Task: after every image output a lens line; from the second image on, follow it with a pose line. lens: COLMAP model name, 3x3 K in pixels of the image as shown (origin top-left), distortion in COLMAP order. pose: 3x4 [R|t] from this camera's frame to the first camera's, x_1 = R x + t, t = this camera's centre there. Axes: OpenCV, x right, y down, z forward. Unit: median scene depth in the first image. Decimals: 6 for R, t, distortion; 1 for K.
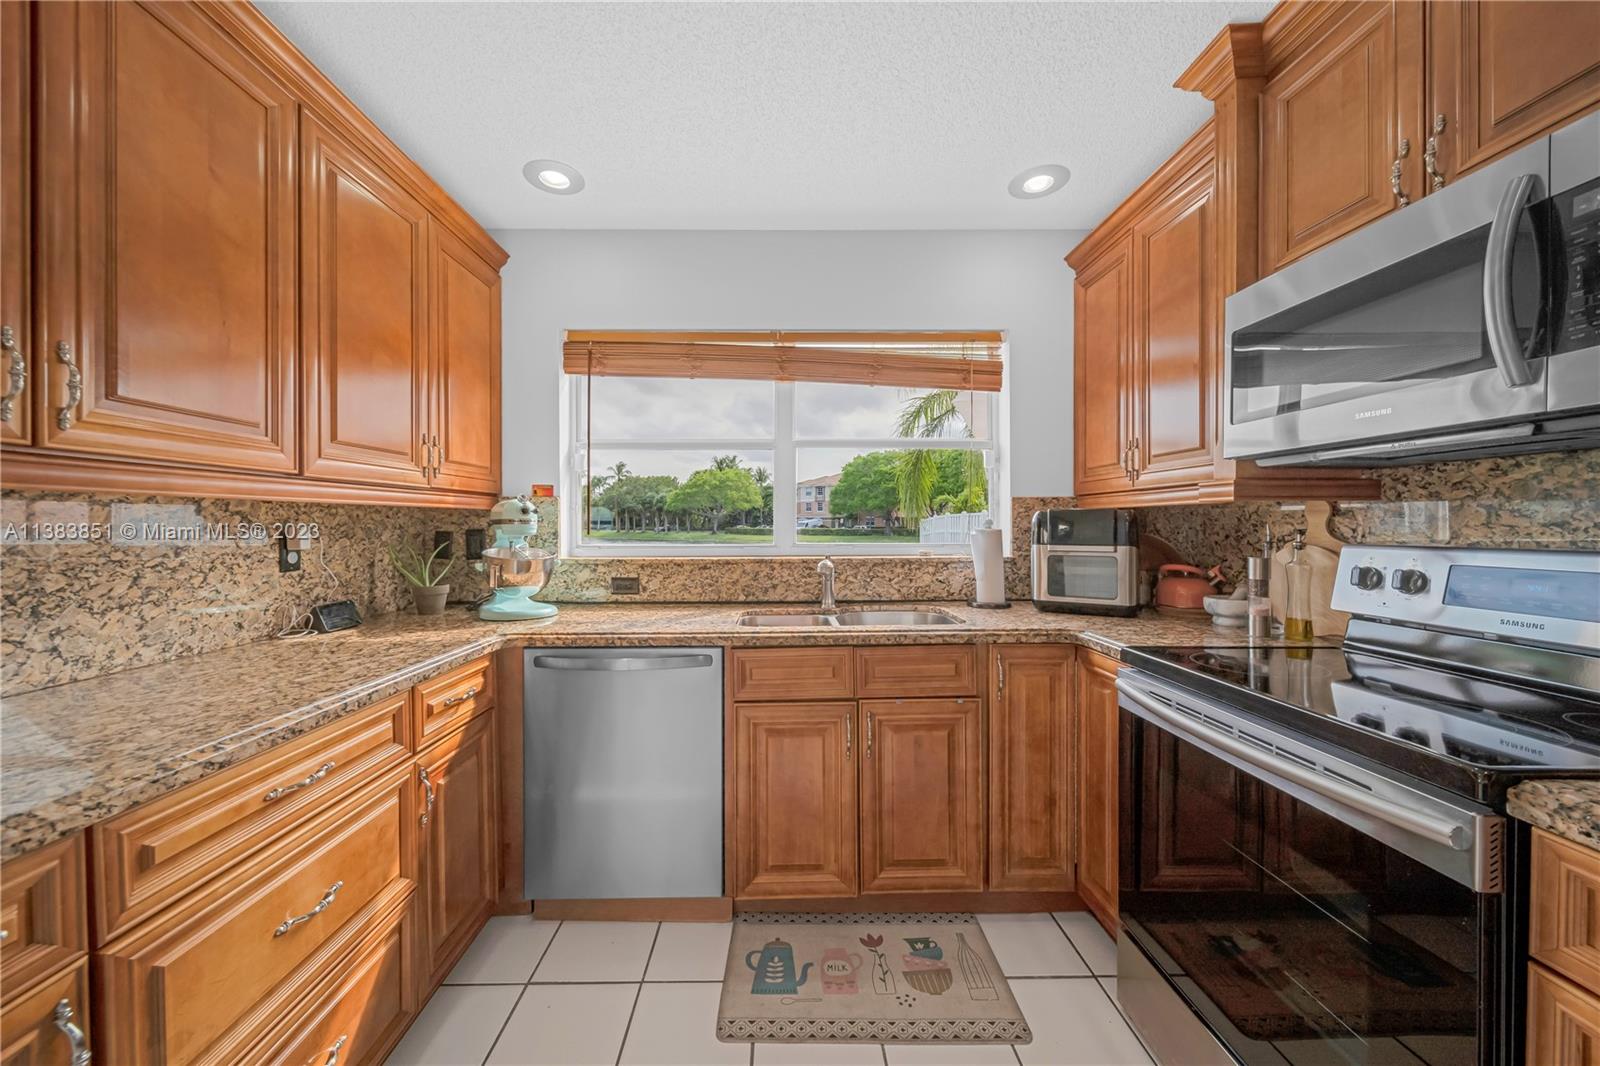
lens RADIAL K [[571.4, 0, 786.3], [0, 571.4, 530.2], [0, 0, 1]] dist [0.000006, -0.000357]
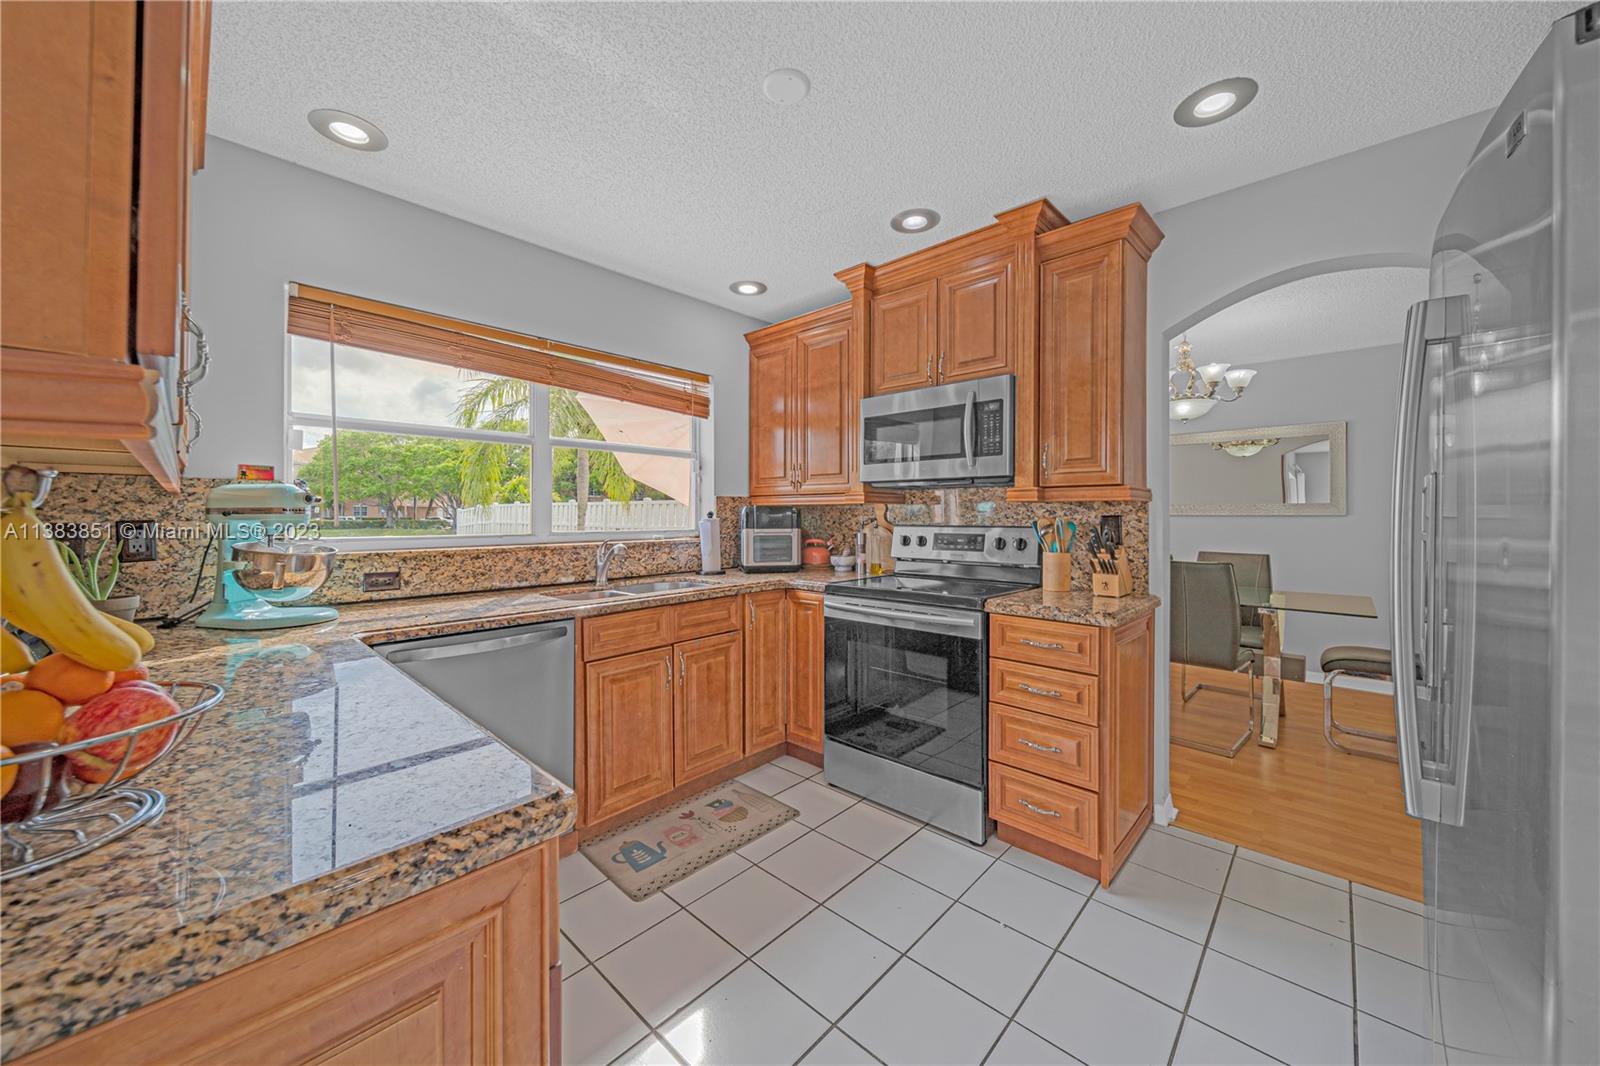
lens RADIAL K [[575.0, 0, 797.4], [0, 575.0, 518.4], [0, 0, 1]] dist [0.000269, -0.000095]
pose [[0.688310, -0.002466, 0.725413, -0.657436], [0.005414, 0.999984, -0.001738, 0.001794], [-0.725397, 0.005124, 0.688312, -0.154976]]
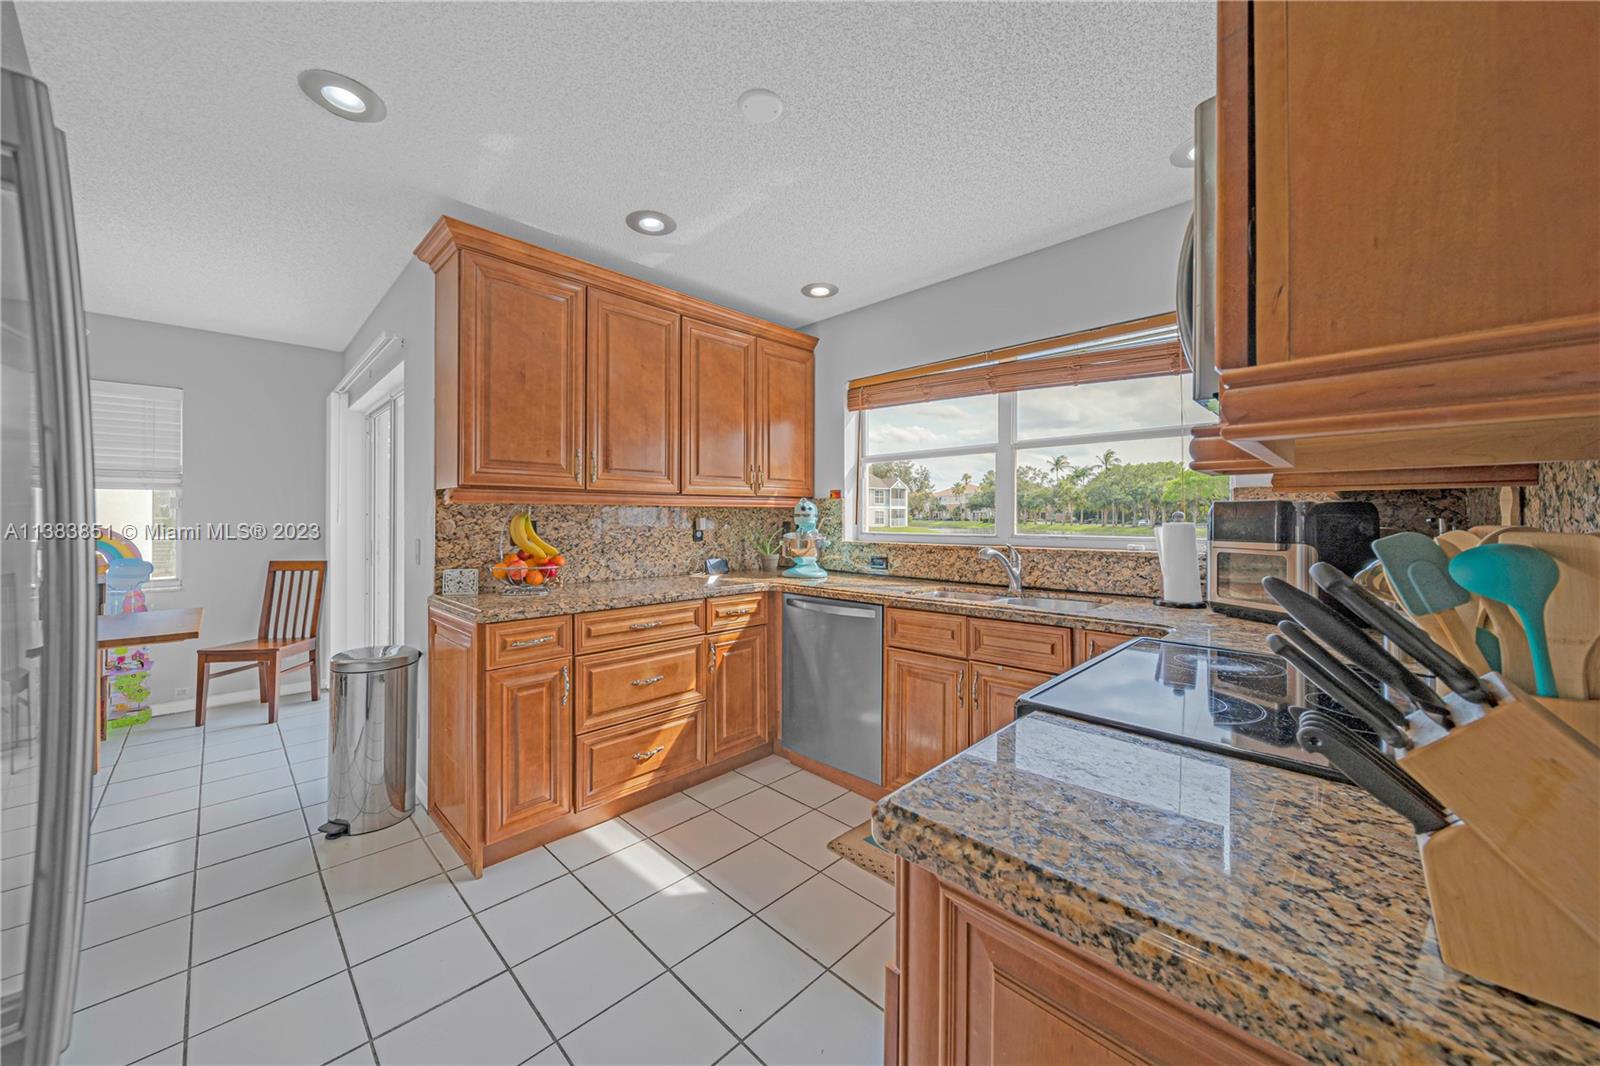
lens RADIAL K [[575.0, 0, 797.4], [0, 575.0, 518.4], [0, 0, 1]] dist [0.000269, -0.000095]
pose [[0.704936, 0.002784, -0.709265, 0.735301], [-0.009297, 0.999943, -0.005315, 0.001608], [0.709210, 0.010341, 0.704922, -0.138333]]
